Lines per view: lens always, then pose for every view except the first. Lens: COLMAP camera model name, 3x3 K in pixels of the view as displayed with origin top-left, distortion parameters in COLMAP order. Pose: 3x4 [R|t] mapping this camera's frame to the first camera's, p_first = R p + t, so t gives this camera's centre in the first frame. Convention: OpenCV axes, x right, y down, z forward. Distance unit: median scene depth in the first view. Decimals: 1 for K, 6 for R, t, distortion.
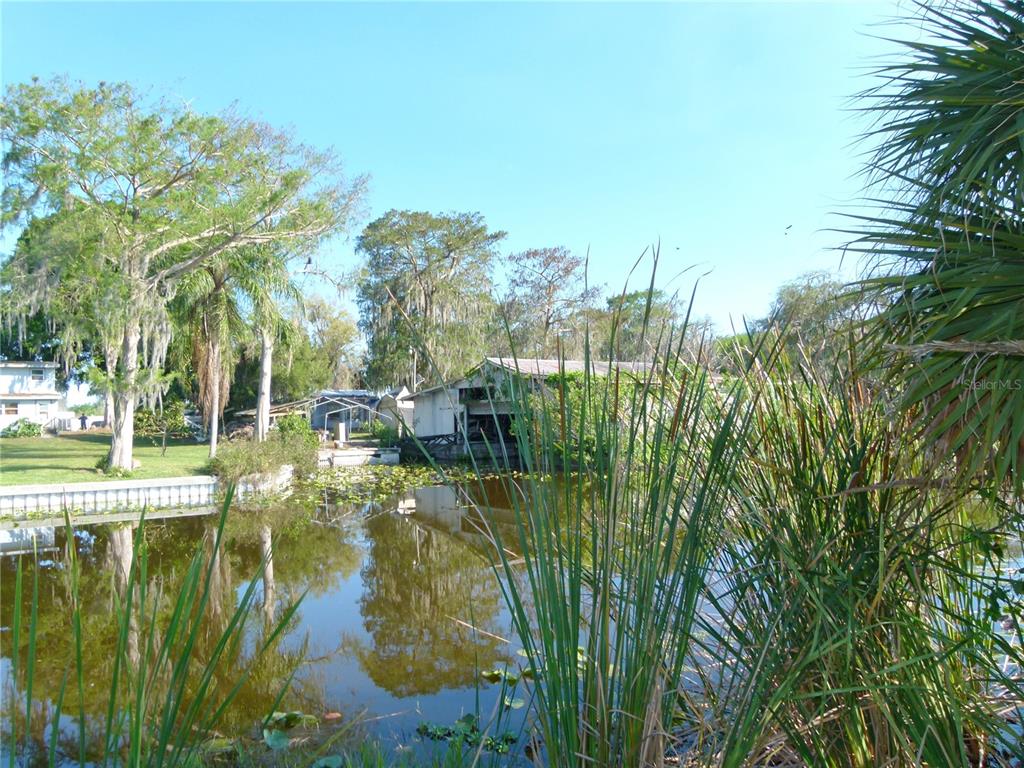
lens RADIAL K [[774.0, 0, 510.4], [0, 774.0, 385.7], [0, 0, 1]] dist [-0.040248, 0.045996]
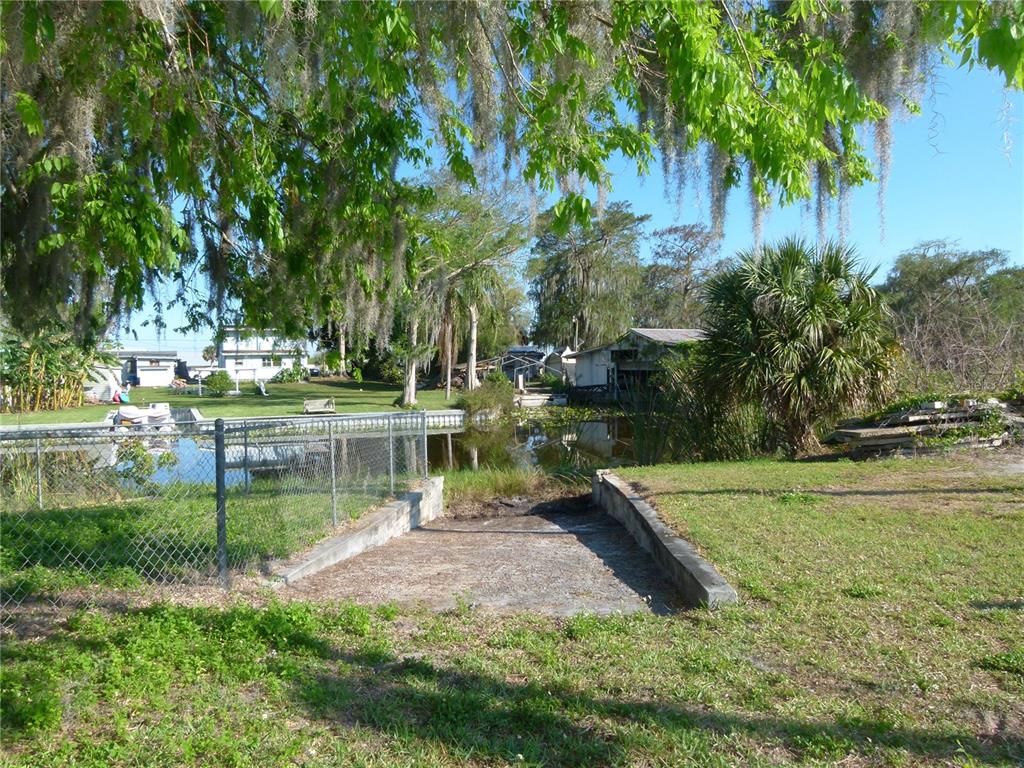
lens RADIAL K [[774.0, 0, 510.4], [0, 774.0, 385.7], [0, 0, 1]] dist [-0.040248, 0.045996]
pose [[0.981997, 0.012167, -0.188502, 0.012168], [0.000818, 0.997640, 0.068658, -0.021798], [0.188893, -0.067576, 0.979670, -0.273817]]
